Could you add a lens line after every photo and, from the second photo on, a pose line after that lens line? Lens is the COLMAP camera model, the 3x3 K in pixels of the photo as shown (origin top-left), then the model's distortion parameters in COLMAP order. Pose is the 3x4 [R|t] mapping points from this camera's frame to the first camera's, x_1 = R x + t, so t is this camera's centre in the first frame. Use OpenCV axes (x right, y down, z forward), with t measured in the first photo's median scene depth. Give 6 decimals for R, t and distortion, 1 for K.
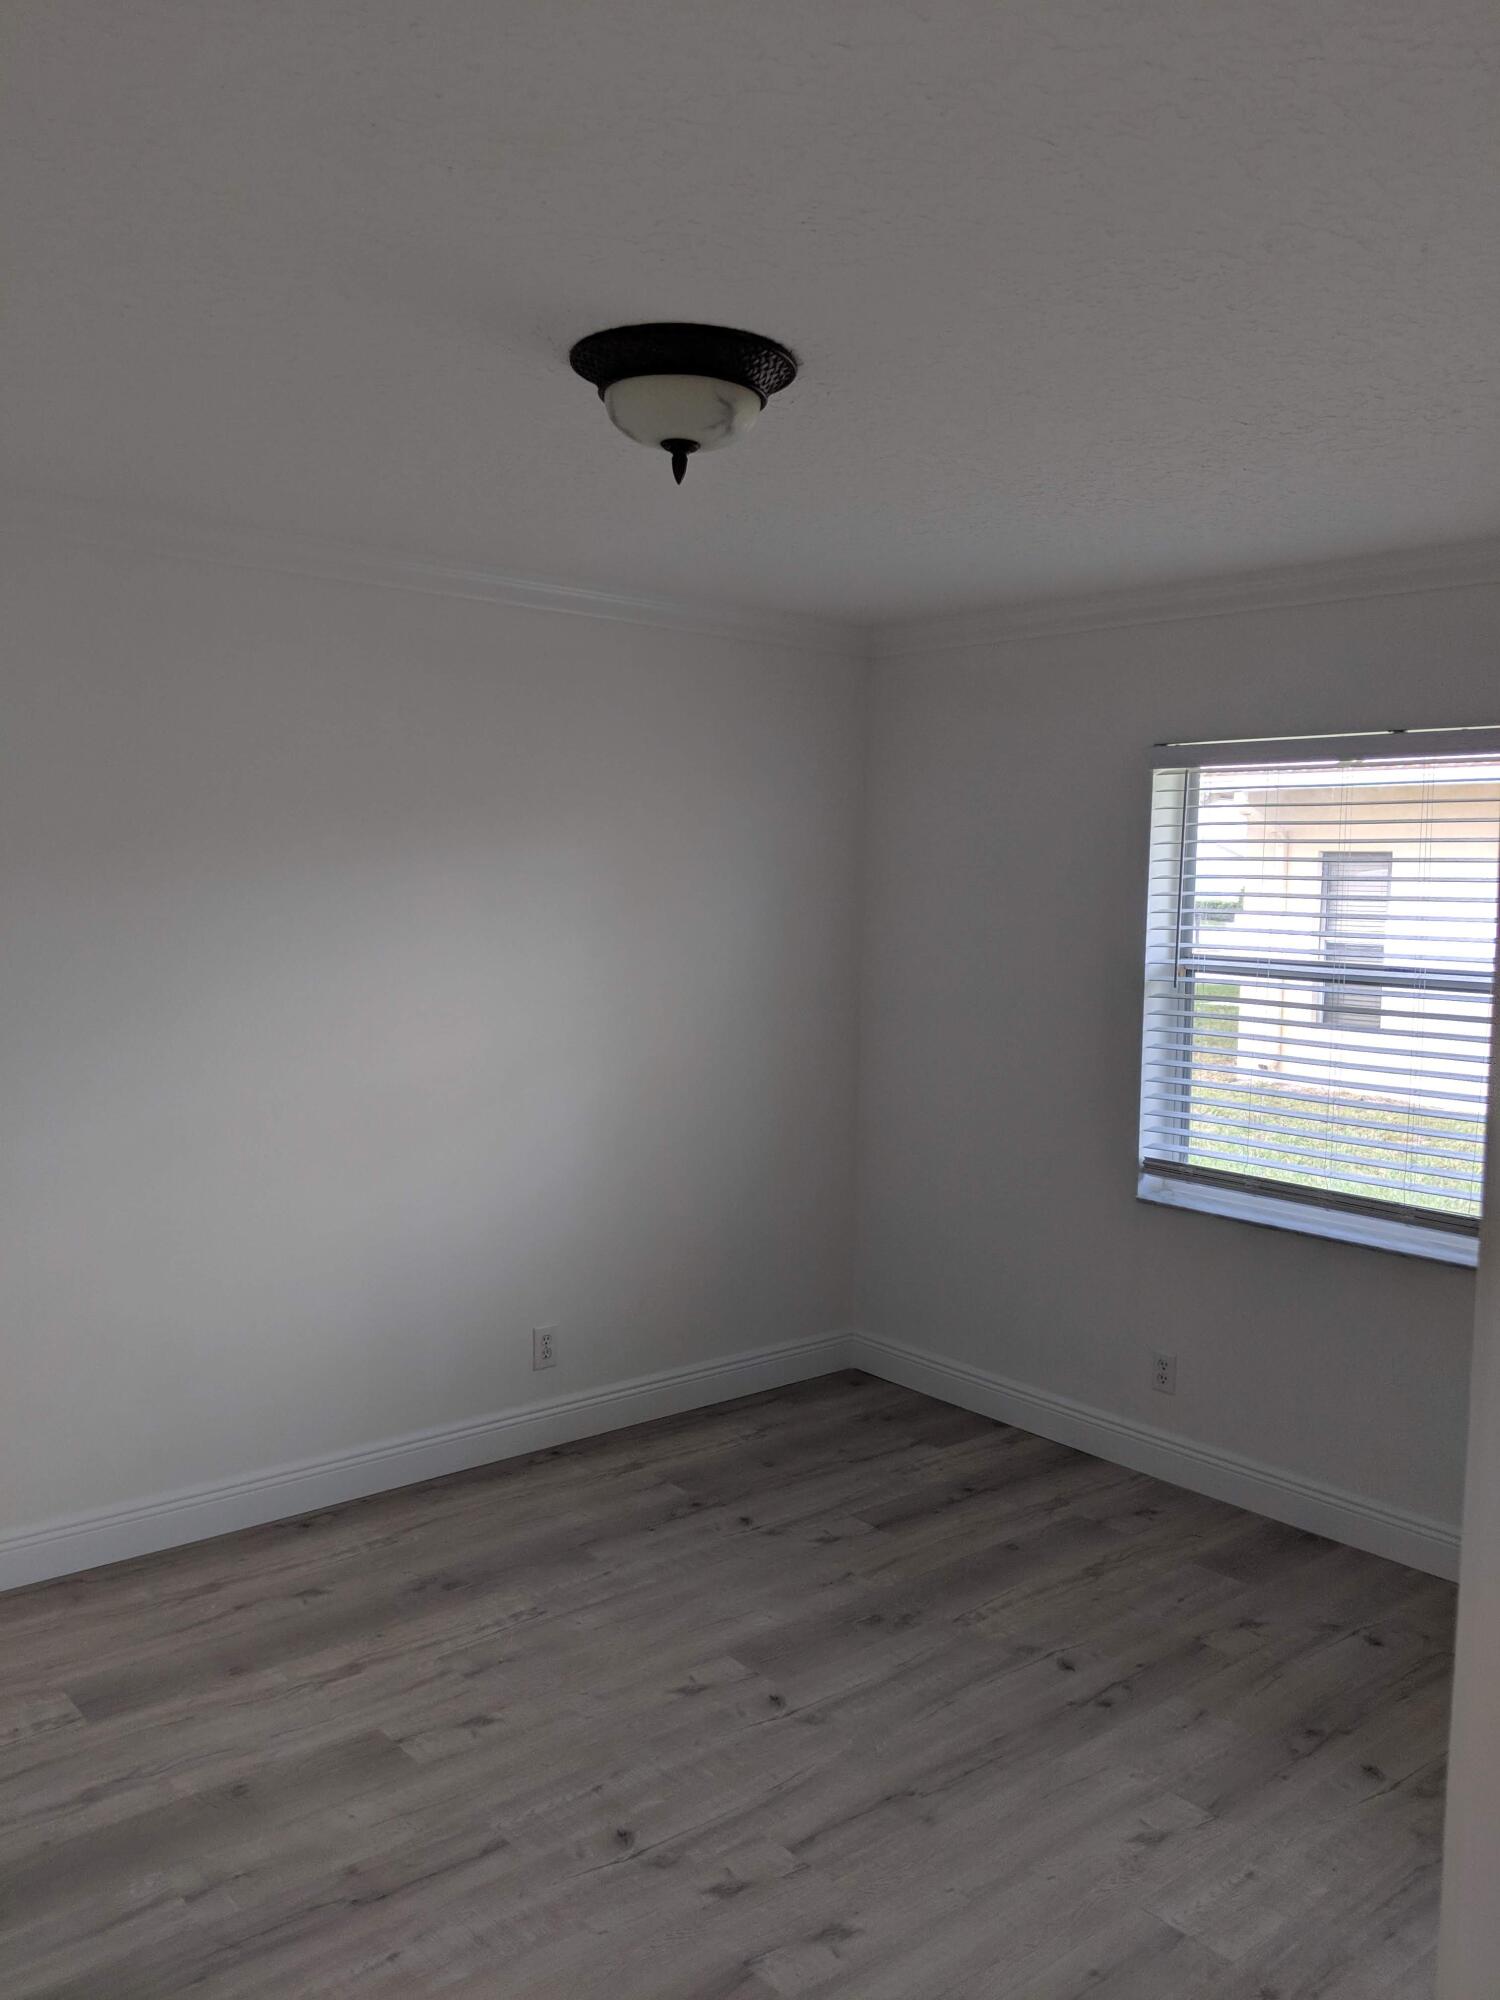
lens RADIAL K [[1579.3, 0, 750.0], [0, 1579.3, 1000.0], [0, 0, 1]] dist [0.117853, -0.182824]
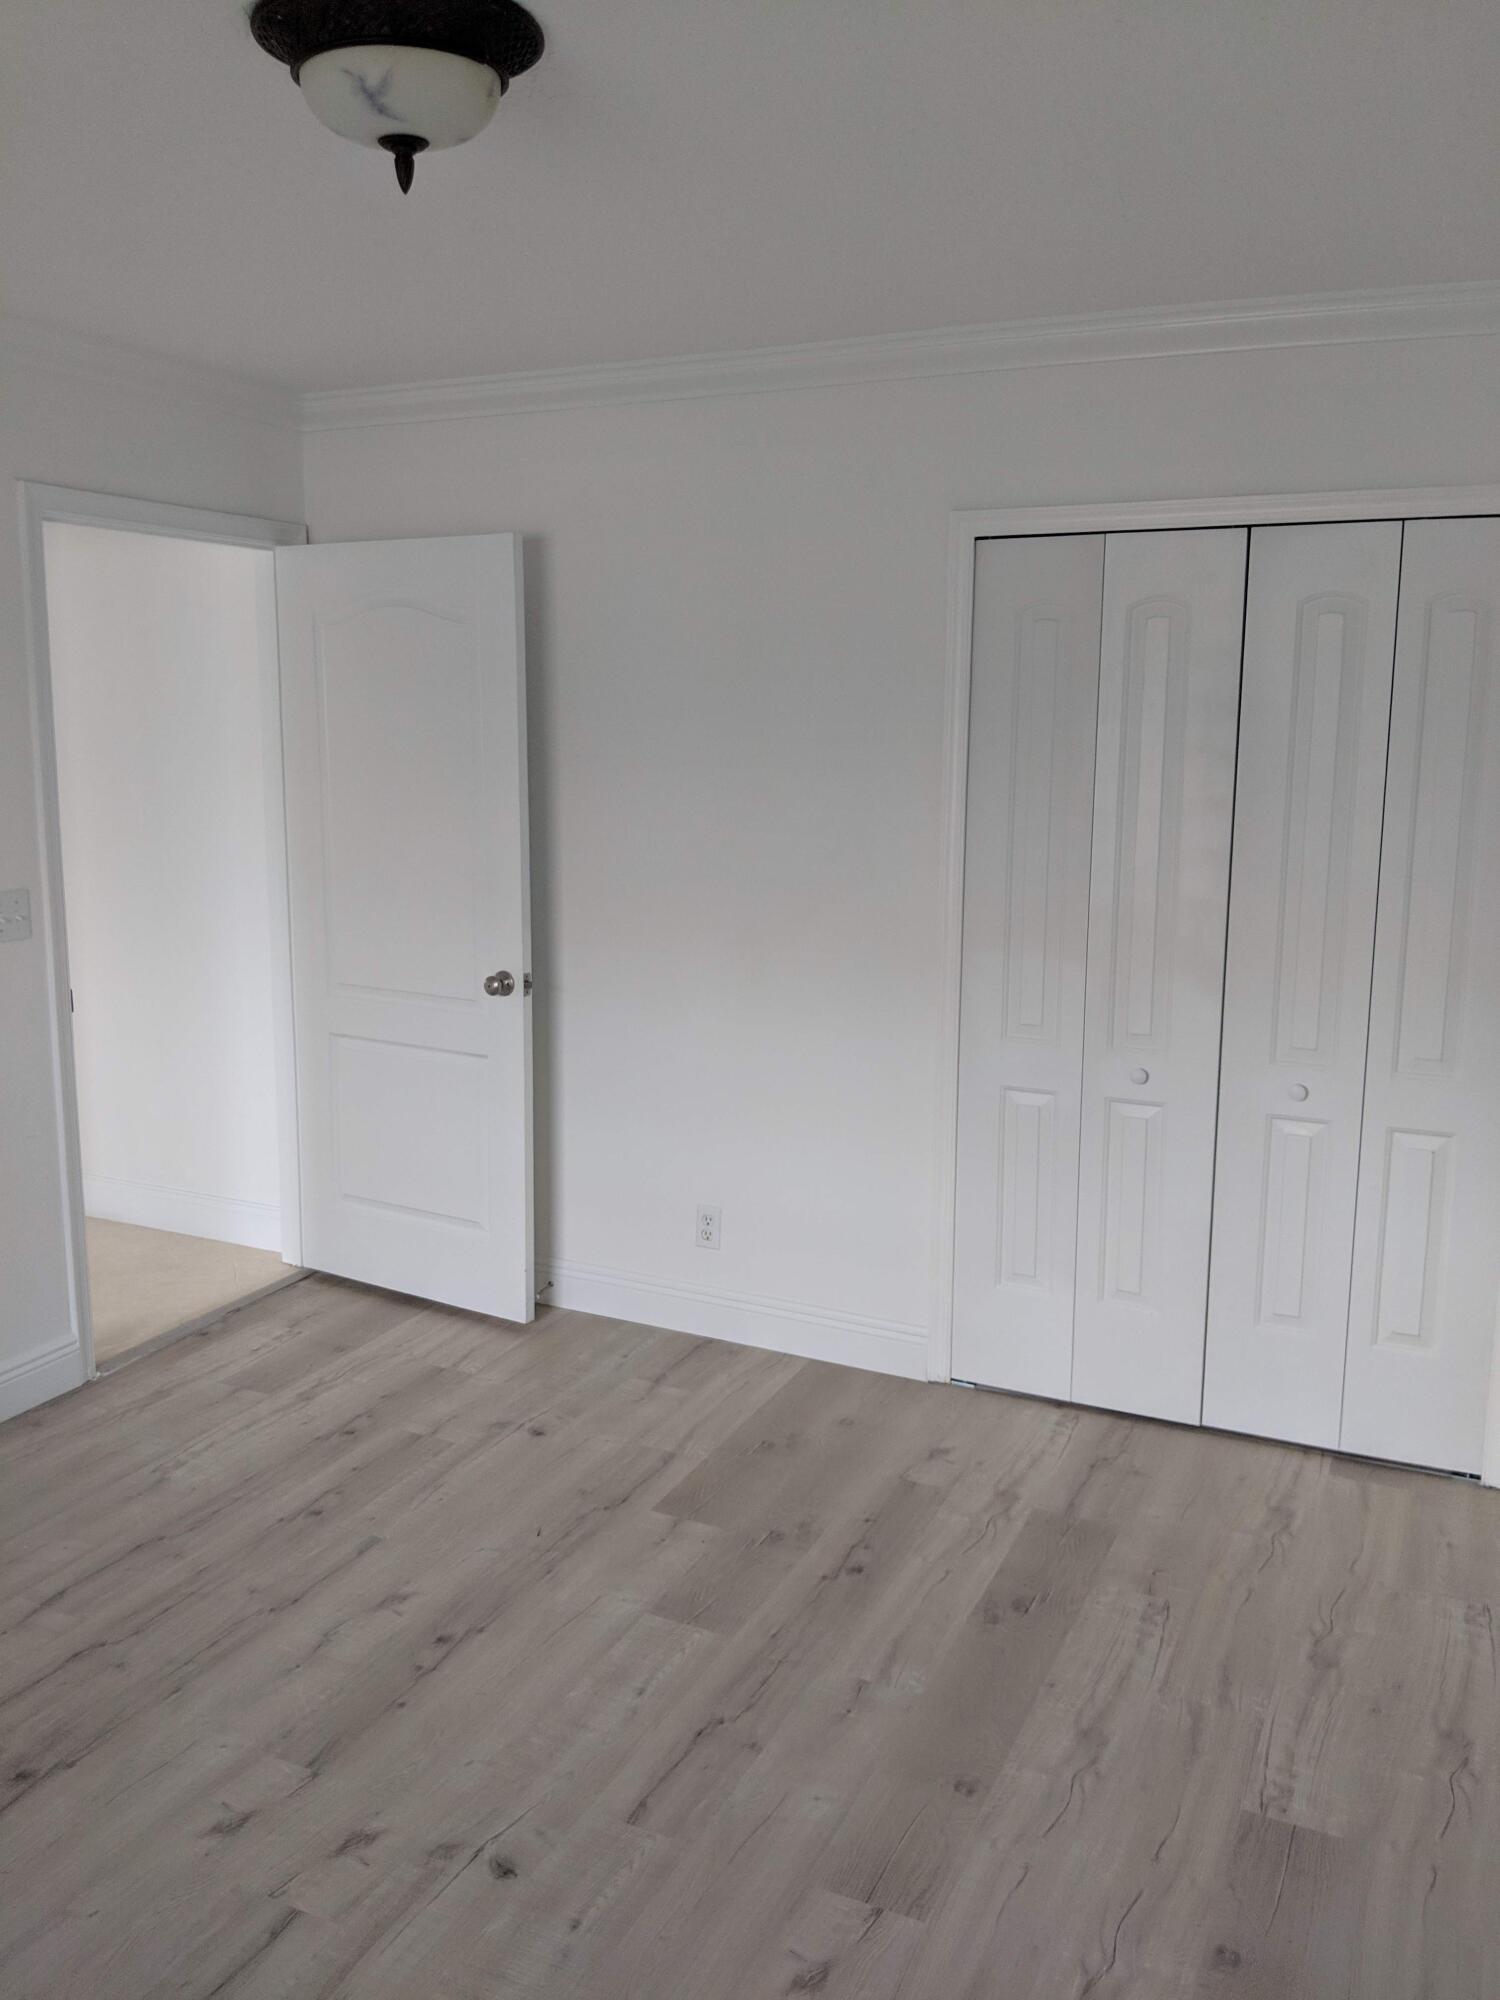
lens RADIAL K [[1606.8, 0, 750.0], [0, 1606.8, 1000.0], [0, 0, 1]] dist [0.157208, -0.325210]
pose [[-0.915496, 0.035692, -0.400742, 0.128783], [-0.061138, 0.972148, 0.226255, -0.113125], [0.397655, 0.231636, -0.887815, 1.723634]]
